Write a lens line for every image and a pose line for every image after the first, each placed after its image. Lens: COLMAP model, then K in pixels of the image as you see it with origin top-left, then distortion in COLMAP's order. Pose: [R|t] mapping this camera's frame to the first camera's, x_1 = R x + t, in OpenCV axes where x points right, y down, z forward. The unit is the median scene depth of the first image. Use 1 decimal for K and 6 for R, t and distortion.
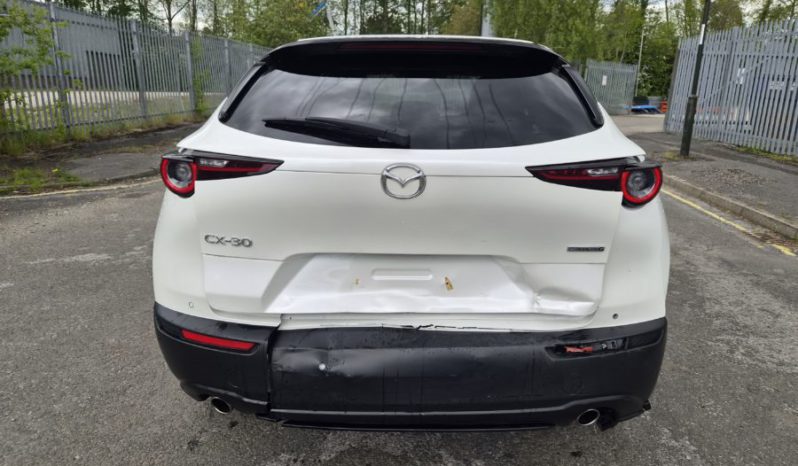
lens RADIAL K [[548.0, 0, 399.0], [0, 548.0, 233.0], [0, 0, 1]] dist [0.066209, -0.053040]
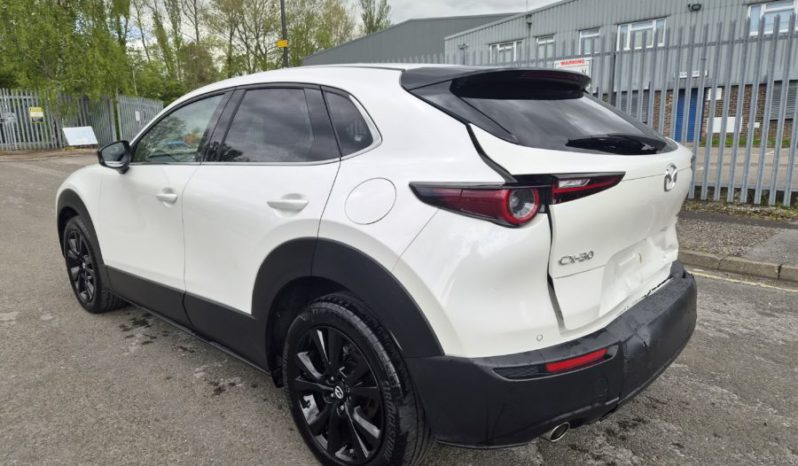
lens RADIAL K [[545.1, 0, 398.8], [0, 545.1, 242.1], [0, 0, 1]] dist [0.076183, -0.062017]
pose [[0.646885, -0.185457, 0.739693, -1.222738], [0.219501, 0.974210, 0.052295, -0.135437], [-0.730314, 0.128534, 0.670910, 0.532481]]
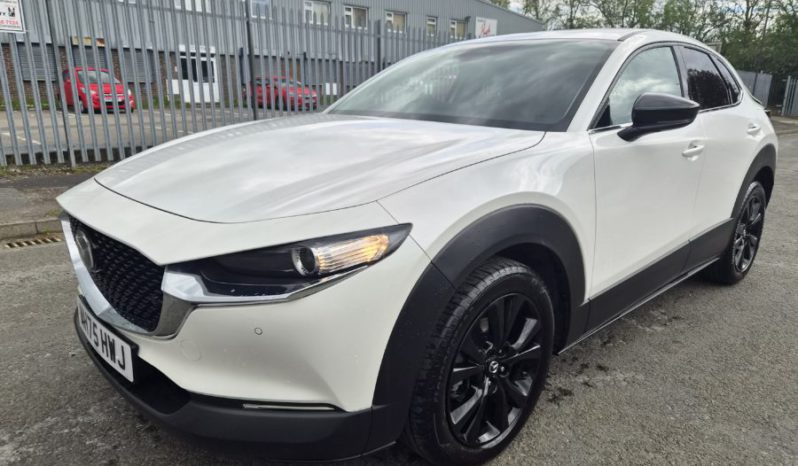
lens RADIAL K [[527.2, 0, 399.0], [0, 527.2, 233.0], [0, 0, 1]] dist [0.075206, -0.050577]
pose [[-0.728448, -0.205005, 0.653709, -0.875706], [0.149672, 0.883510, 0.443856, -0.918405], [-0.668552, 0.421168, -0.612908, 3.655871]]
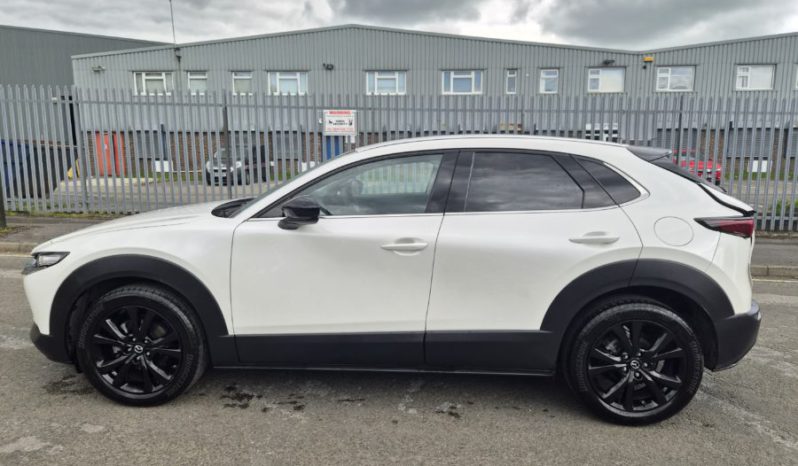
lens RADIAL K [[537.2, 0, 410.8], [0, 537.2, 233.3], [0, 0, 1]] dist [0.079627, -0.055212]
pose [[-0.017731, -0.161040, 0.986789, -2.110142], [0.246815, 0.955696, 0.160400, -0.634368], [-0.968900, 0.246399, 0.022801, 2.017284]]
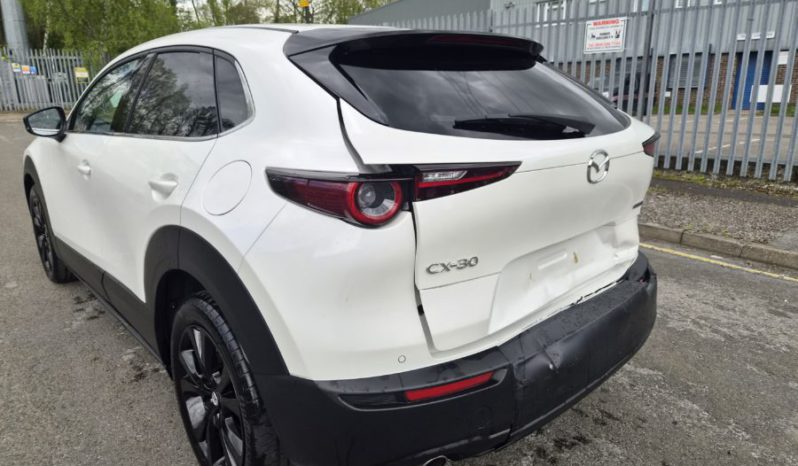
lens RADIAL K [[548.0, 0, 399.0], [0, 548.0, 233.0], [0, 0, 1]] dist [0.066209, -0.053040]
pose [[0.712078, -0.198529, 0.673448, -0.892550], [0.195604, 0.977309, 0.081280, -0.115187], [-0.674303, 0.073851, 0.734753, 0.415042]]
